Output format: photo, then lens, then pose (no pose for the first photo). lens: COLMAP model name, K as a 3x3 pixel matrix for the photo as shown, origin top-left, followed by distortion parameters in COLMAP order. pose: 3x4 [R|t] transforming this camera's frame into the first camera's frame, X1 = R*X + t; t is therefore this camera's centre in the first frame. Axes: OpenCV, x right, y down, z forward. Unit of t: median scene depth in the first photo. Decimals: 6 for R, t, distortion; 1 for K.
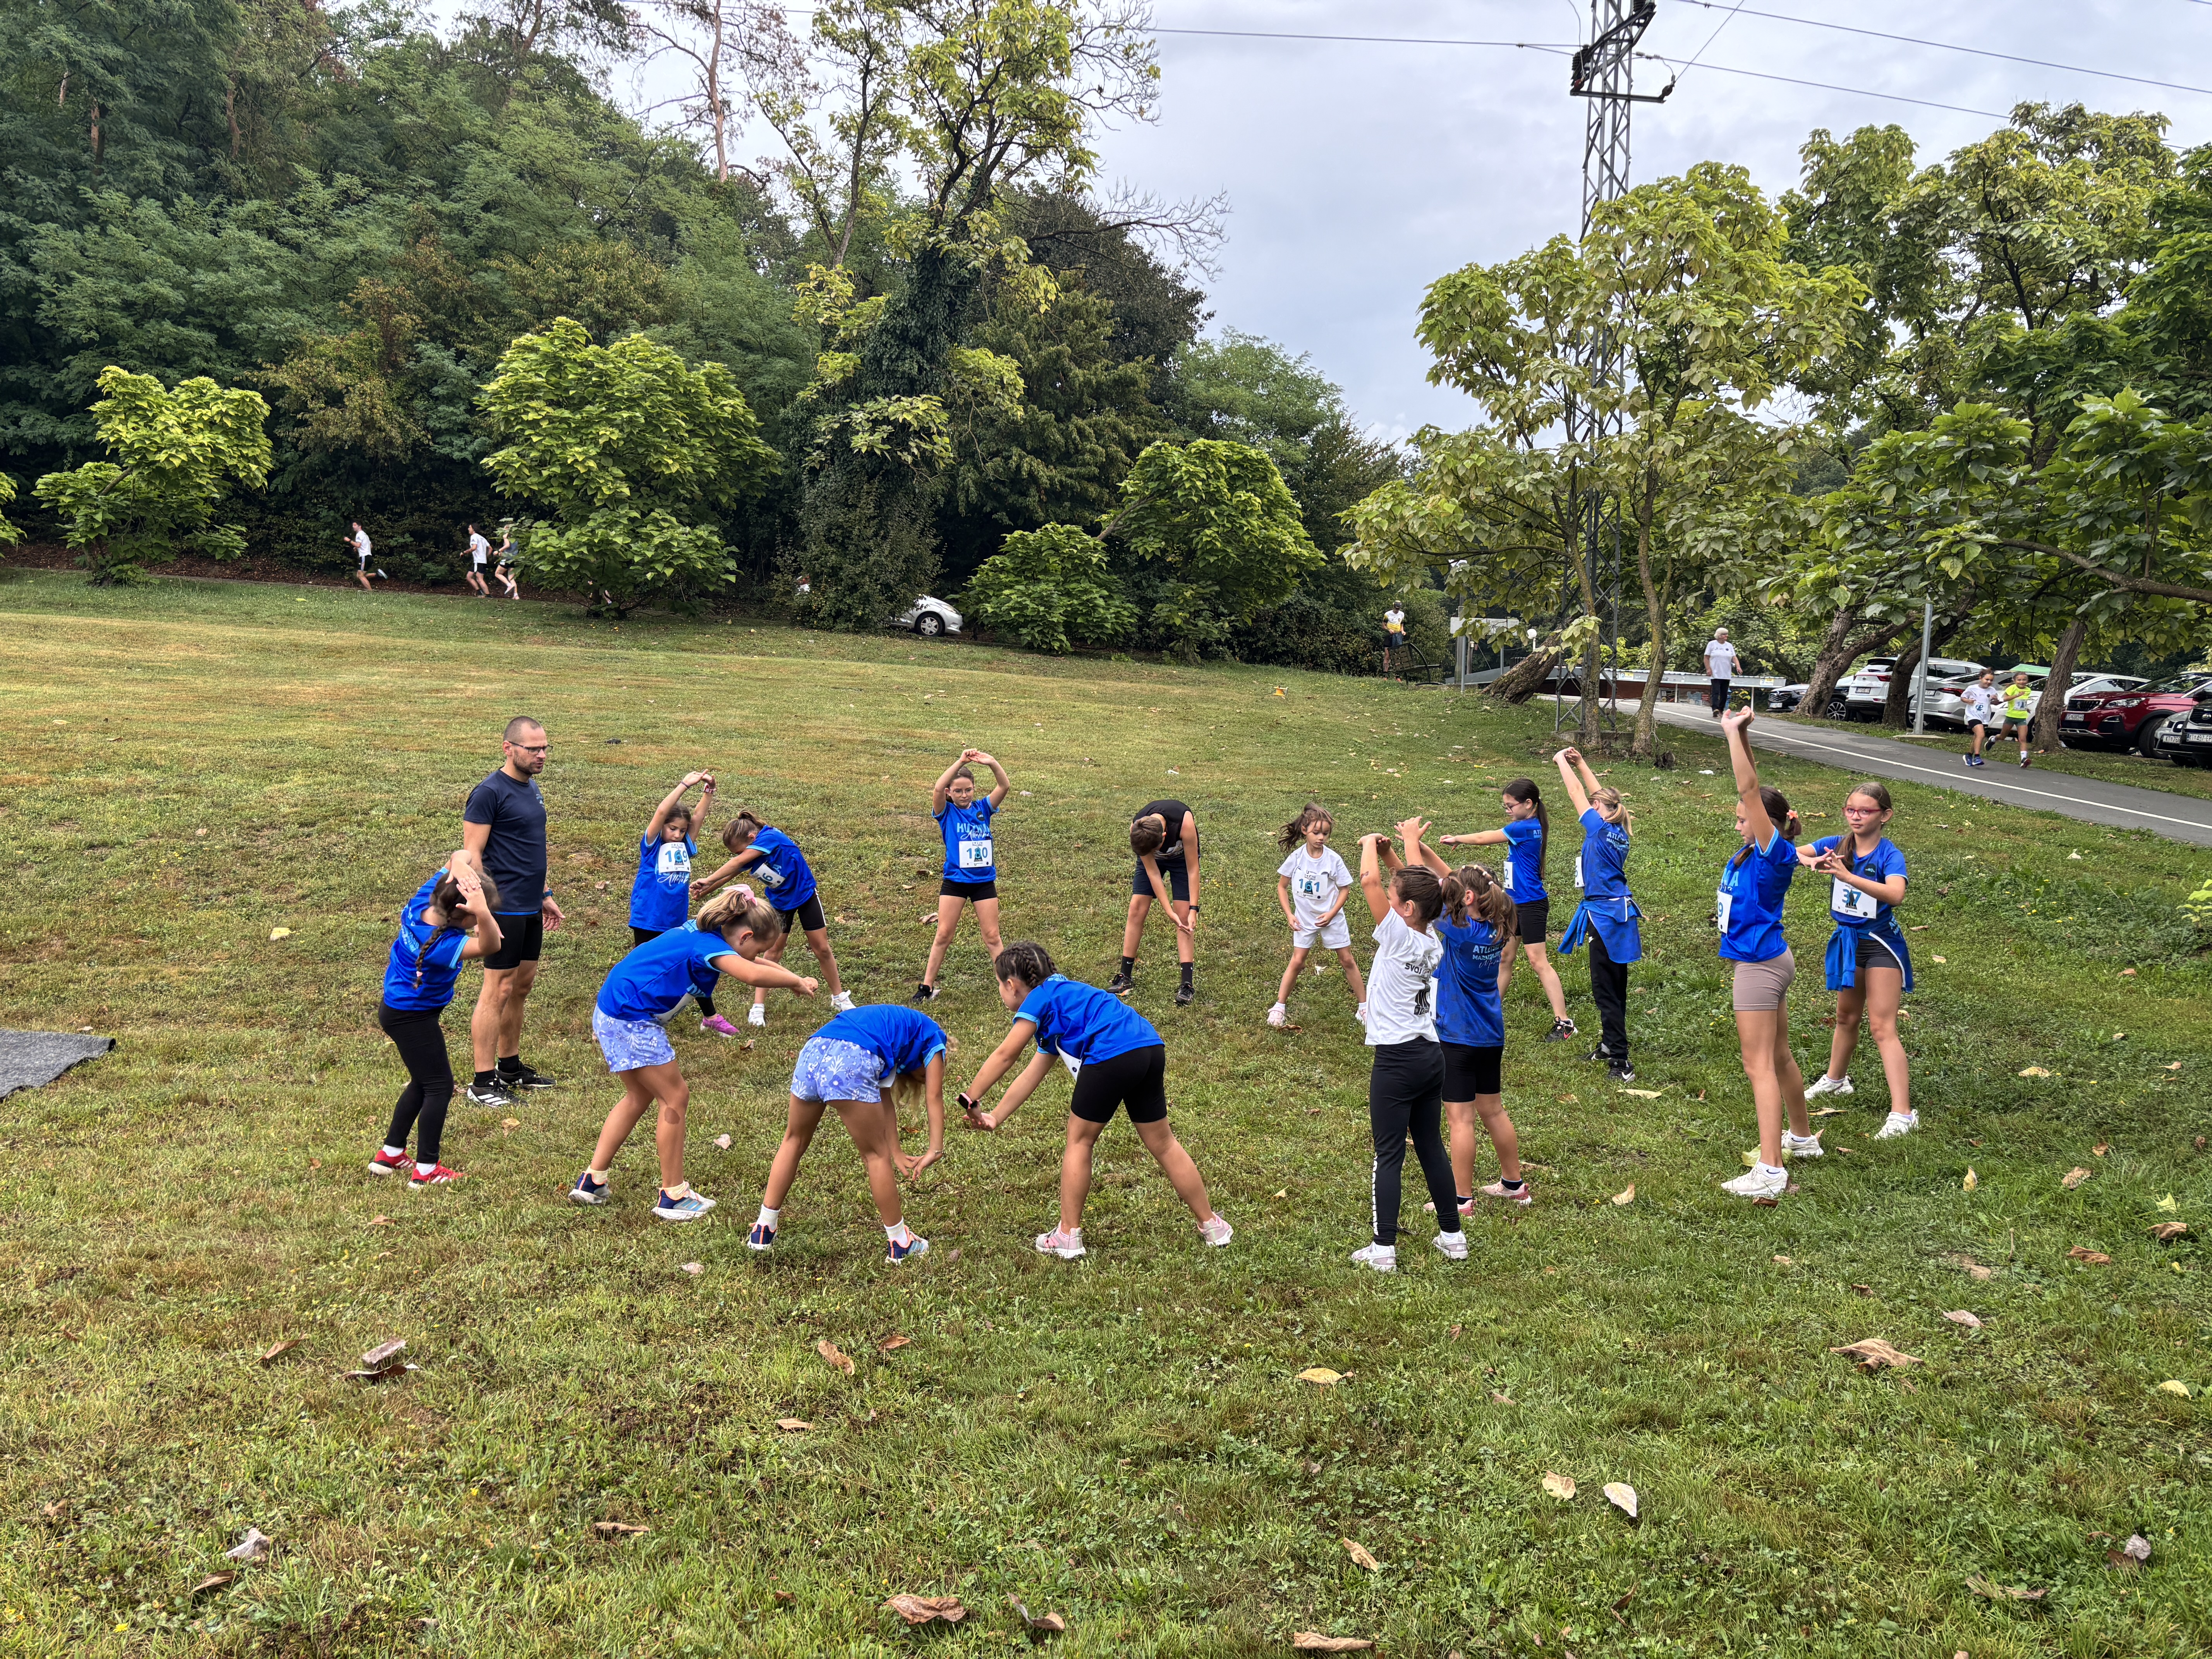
lens RADIAL K [[1650.6, 0, 1090.3], [0, 1650.6, 818.6], [0, 0, 1]] dist [0.049769, -0.060402]
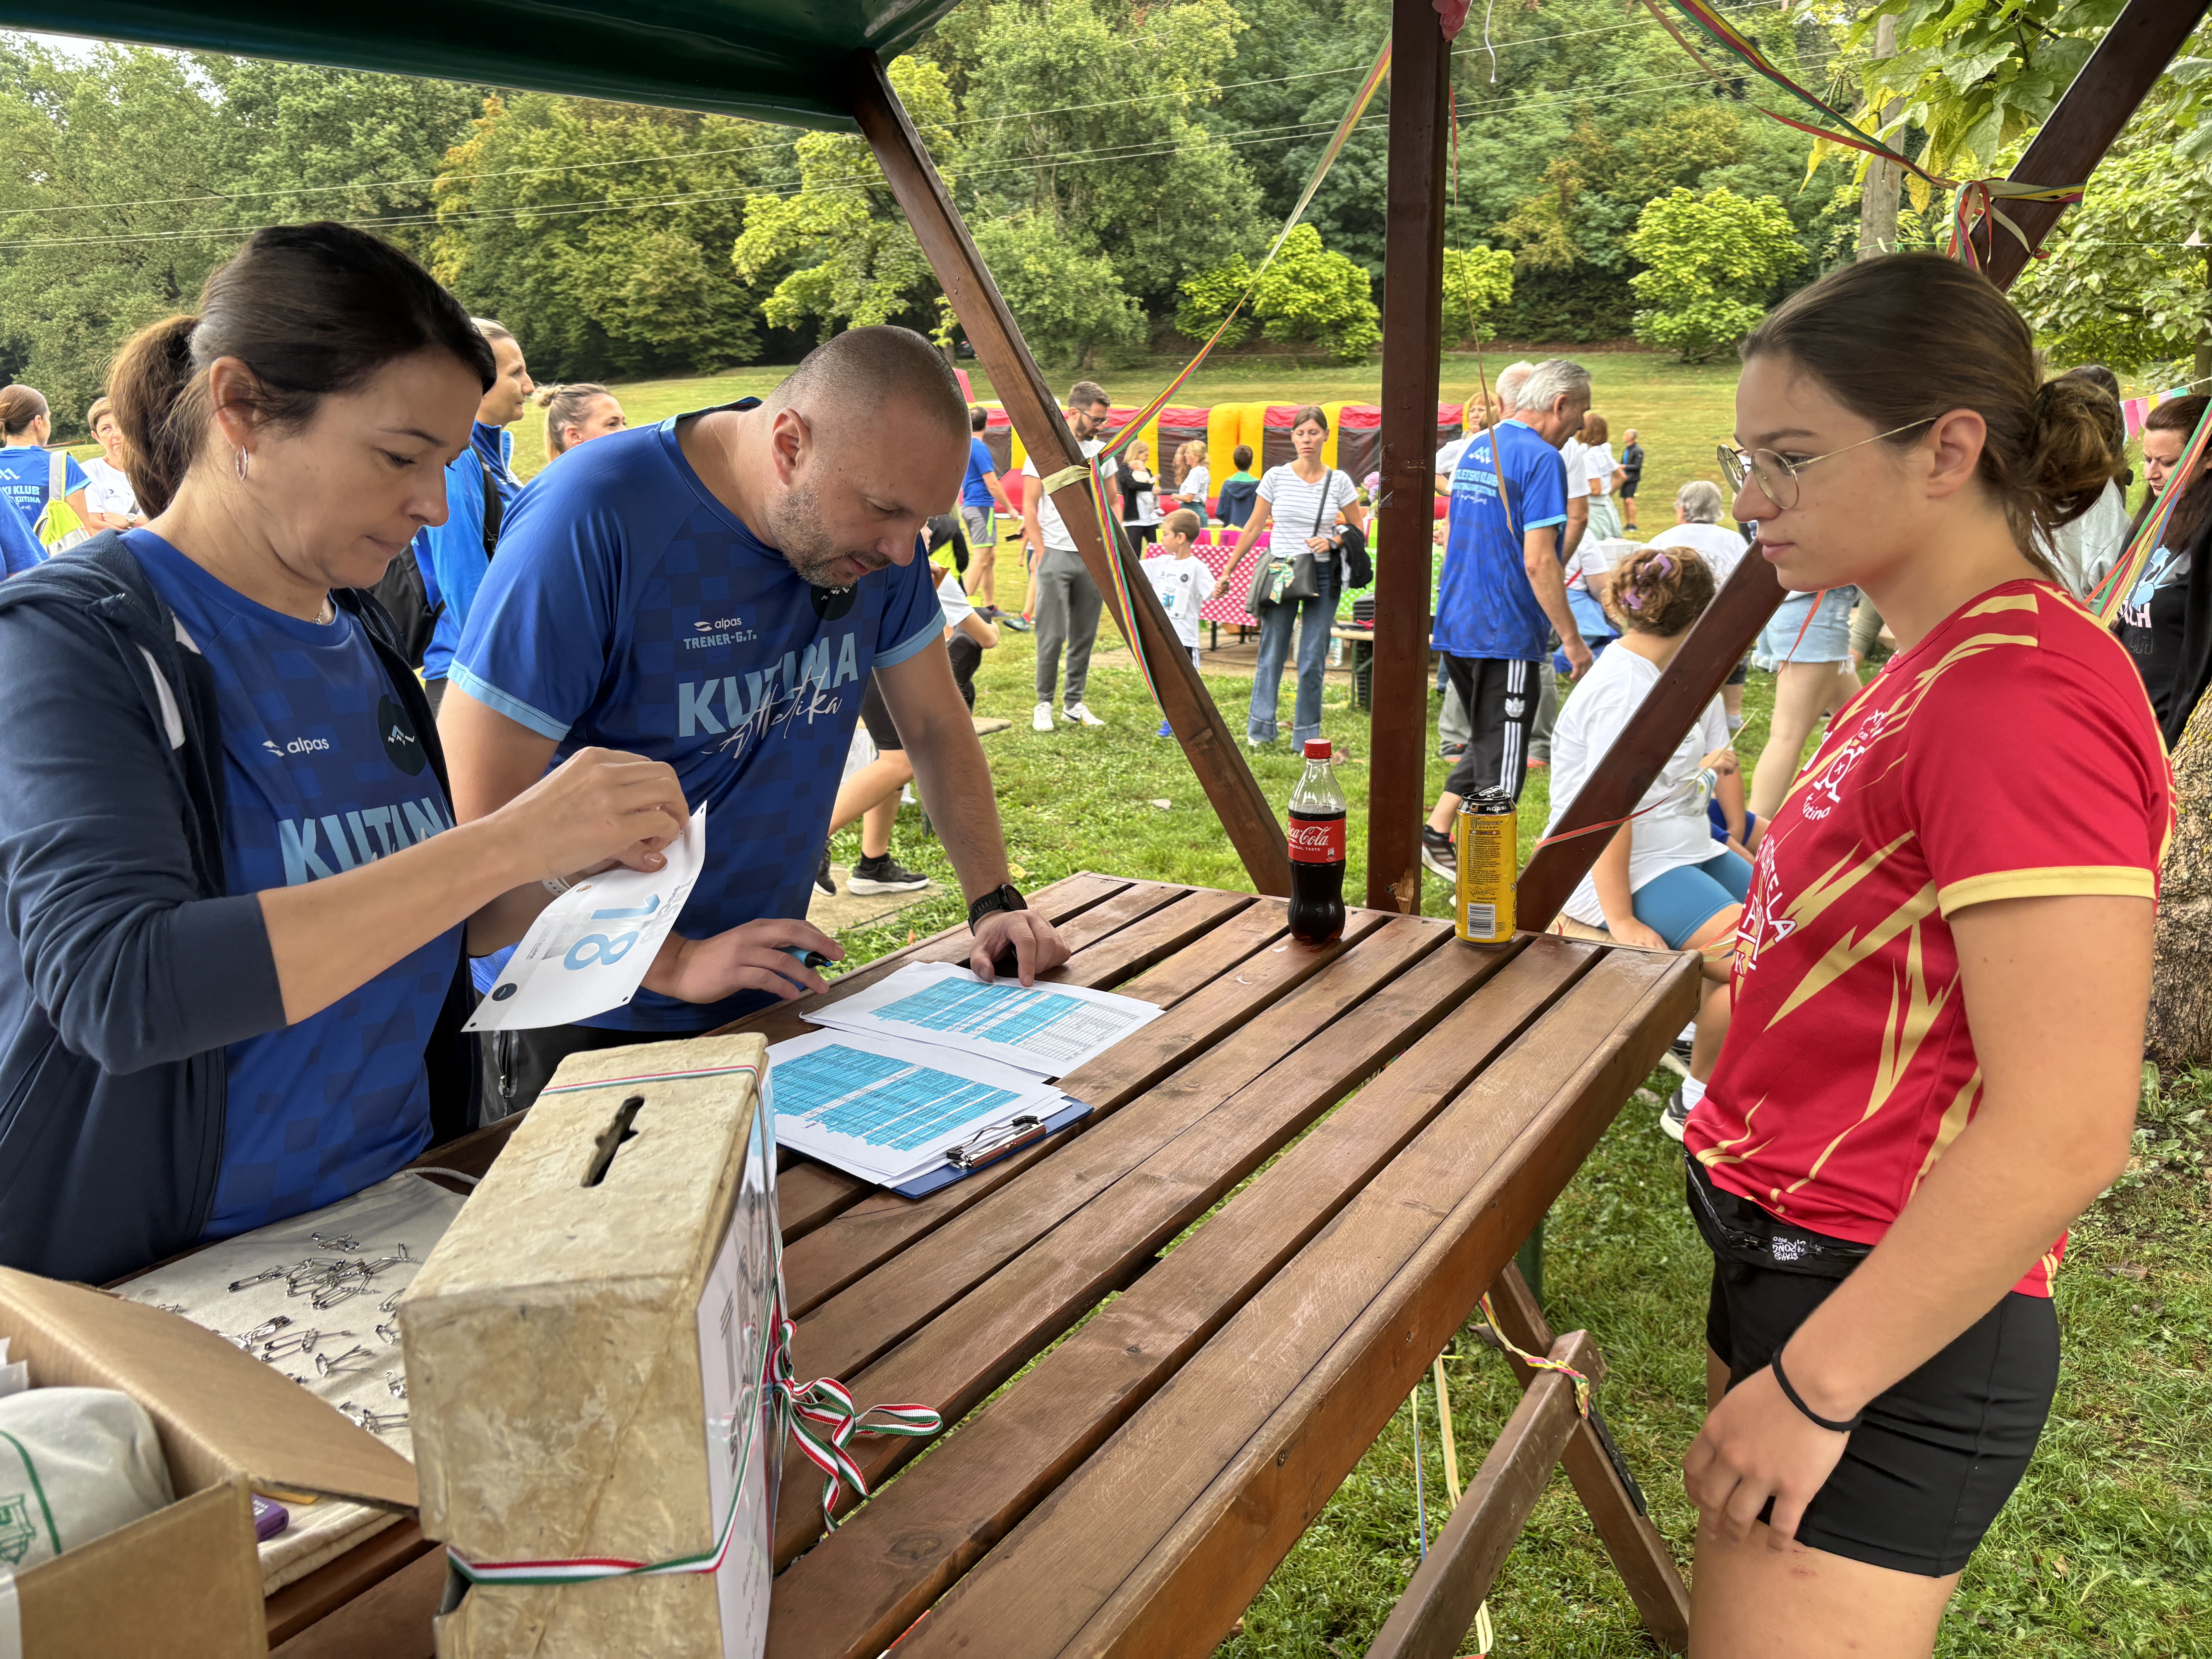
lens RADIAL K [[1650.6, 0, 1089.4], [0, 1650.6, 811.6], [0, 0, 1]] dist [0.049769, -0.060402]
pose [[0.834079, 0.091323, -0.544033, 0.174932], [0.006844, 0.984413, 0.175739, 0.031690], [0.551602, -0.150303, 0.820453, -0.859514]]
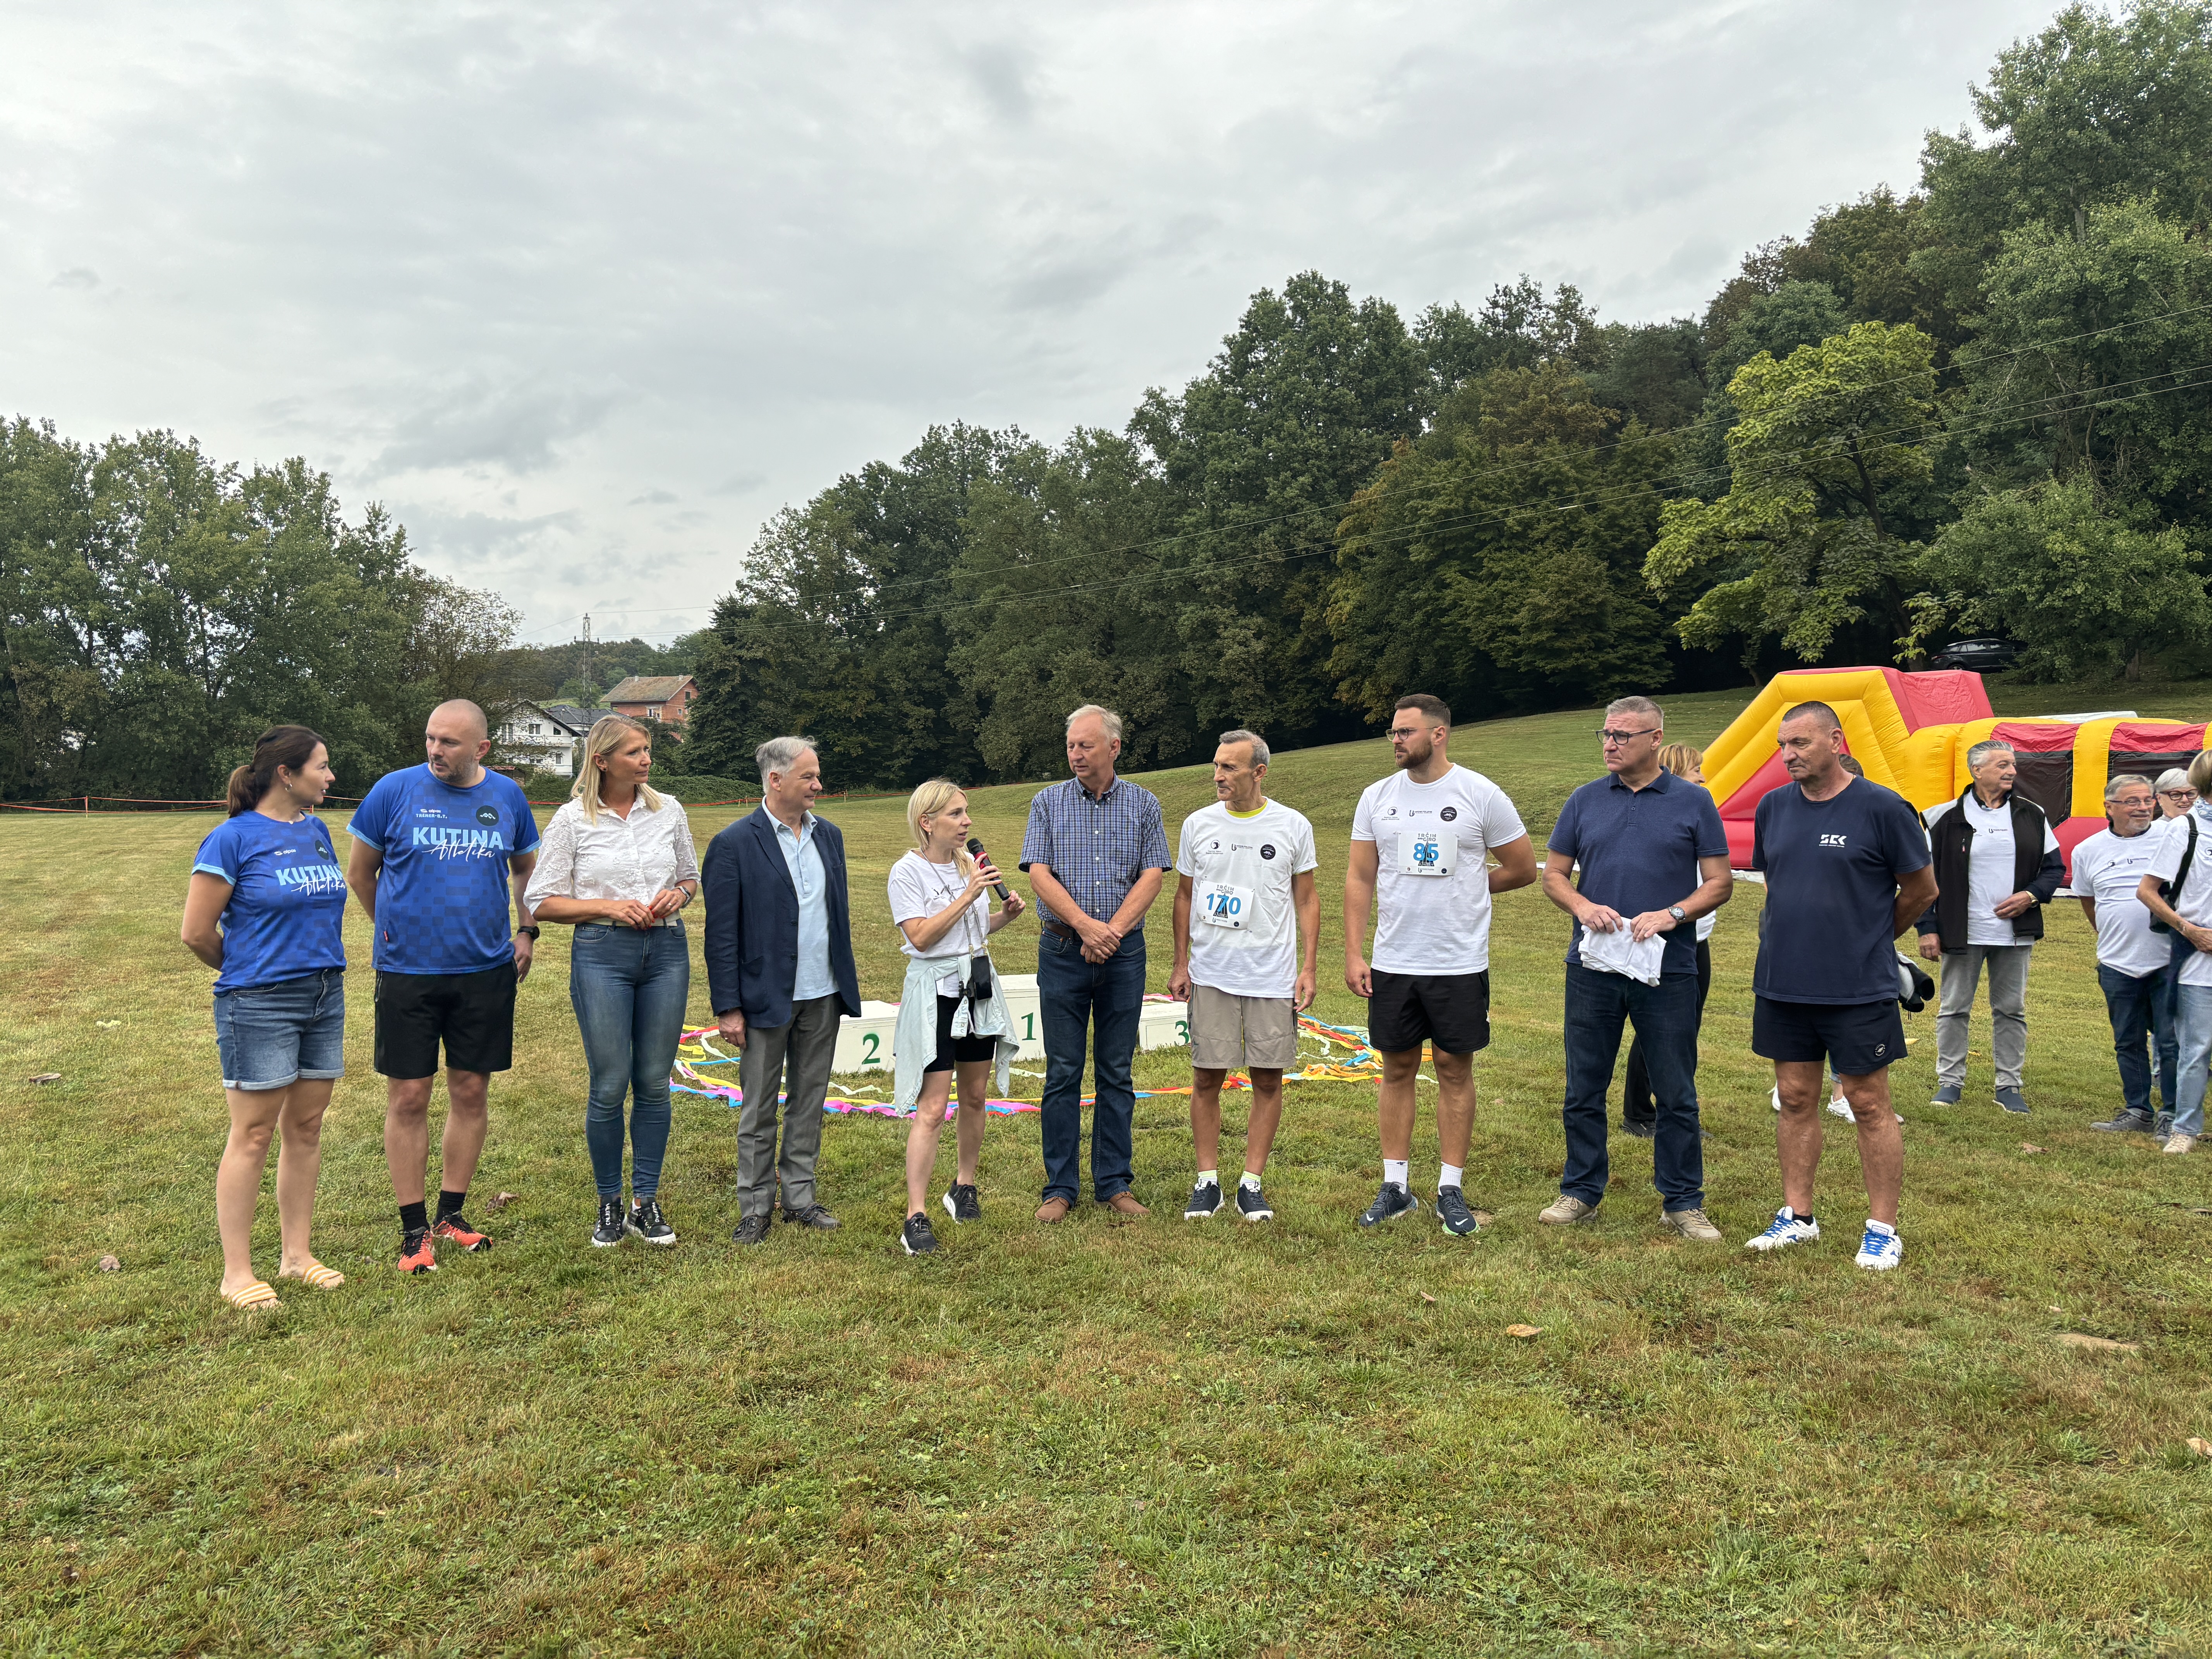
lens RADIAL K [[1650.6, 0, 1118.0], [0, 1650.6, 840.1], [0, 0, 1]] dist [0.049769, -0.060402]
pose [[0.457957, 0.000416, -0.888974, -0.069853], [-0.010790, 0.999929, -0.005091, 0.015949], [0.888909, 0.011923, 0.457929, -0.603915]]
